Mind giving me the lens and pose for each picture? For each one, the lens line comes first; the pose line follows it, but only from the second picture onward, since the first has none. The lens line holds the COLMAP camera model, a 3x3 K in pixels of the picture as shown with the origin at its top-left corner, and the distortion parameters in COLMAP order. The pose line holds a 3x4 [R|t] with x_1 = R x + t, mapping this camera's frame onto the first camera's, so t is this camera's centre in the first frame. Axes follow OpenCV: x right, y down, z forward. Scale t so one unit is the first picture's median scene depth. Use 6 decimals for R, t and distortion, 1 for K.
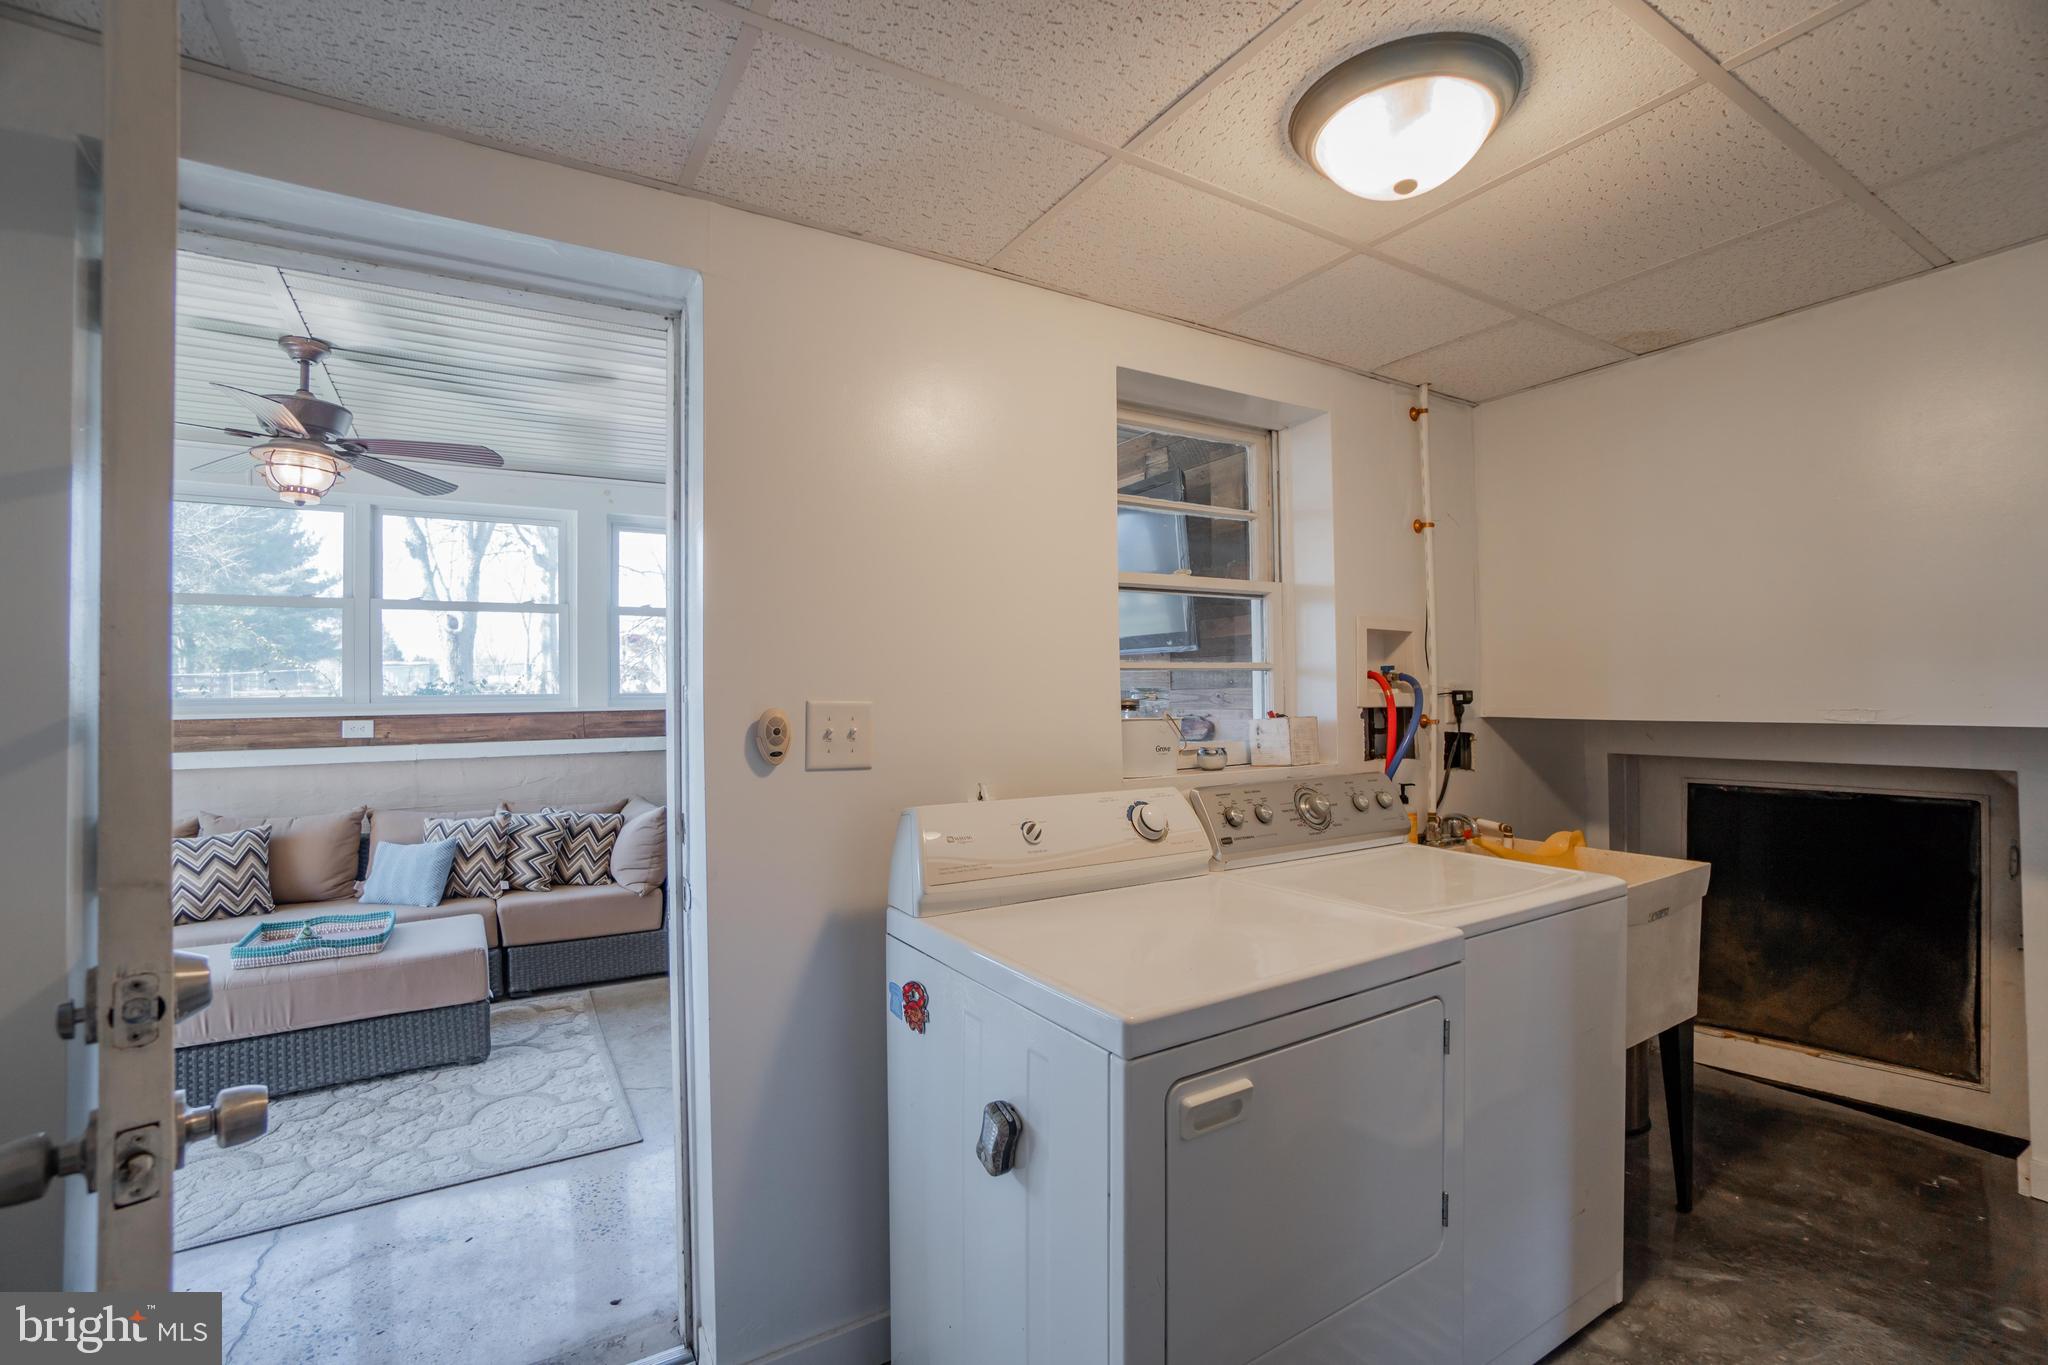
lens RADIAL K [[899.2, 0, 1022.9], [0, 899.2, 686.9], [0, 0, 1]] dist [-0.036867, 0.009008]
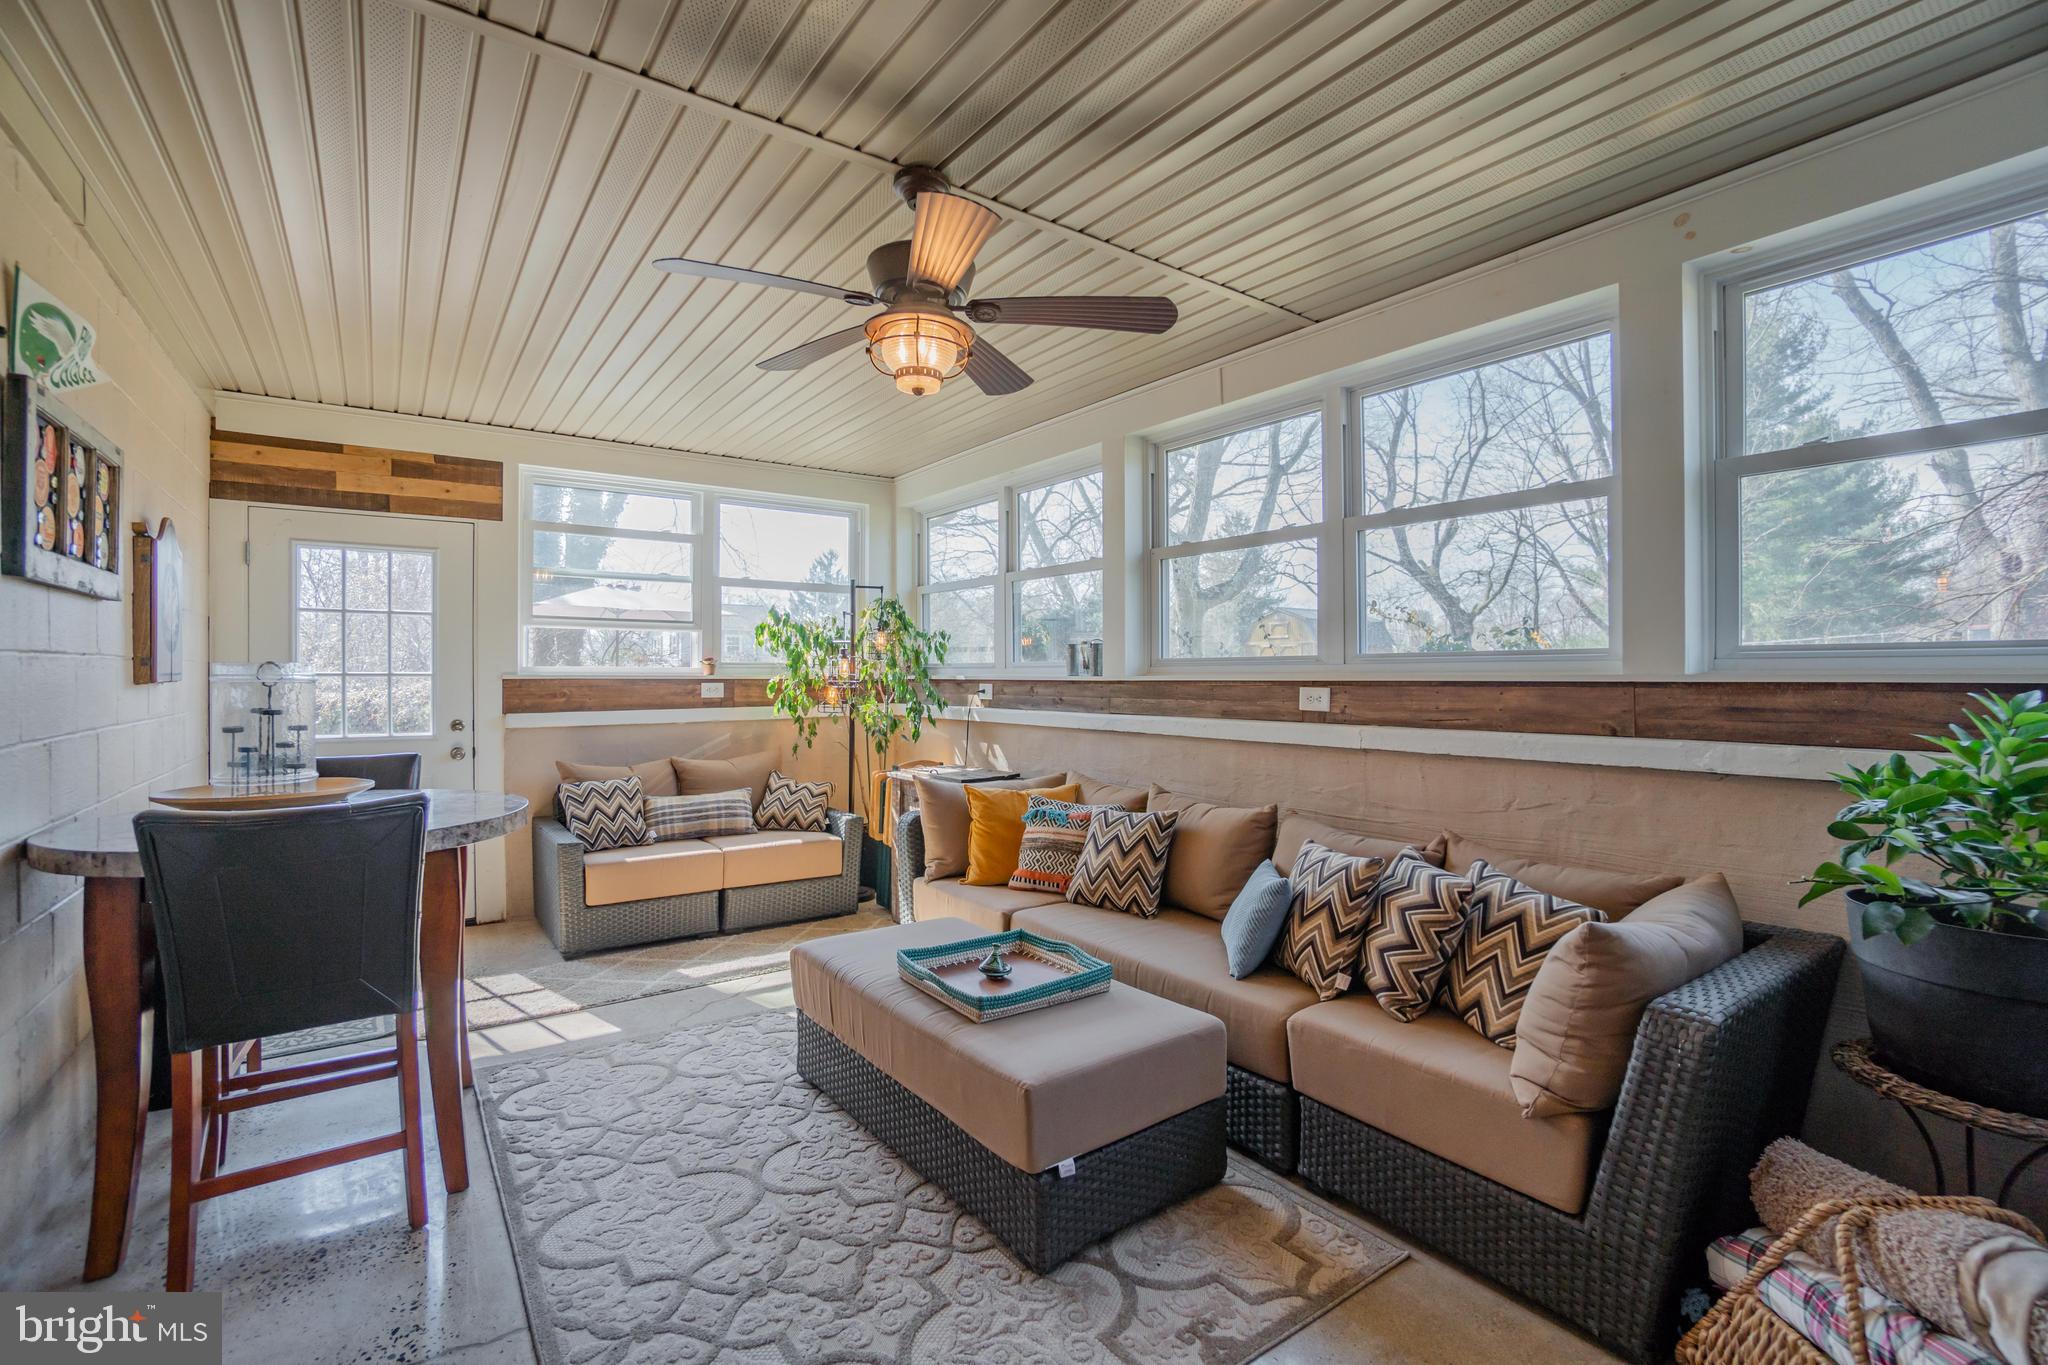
lens RADIAL K [[899.2, 0, 1032.3], [0, 899.2, 691.9], [0, 0, 1]] dist [-0.036867, 0.009008]
pose [[0.069503, 0.027860, -0.997193, -0.032734], [0.006101, 0.999579, 0.028352, 0.020009], [0.997563, -0.008055, 0.069304, 0.747049]]
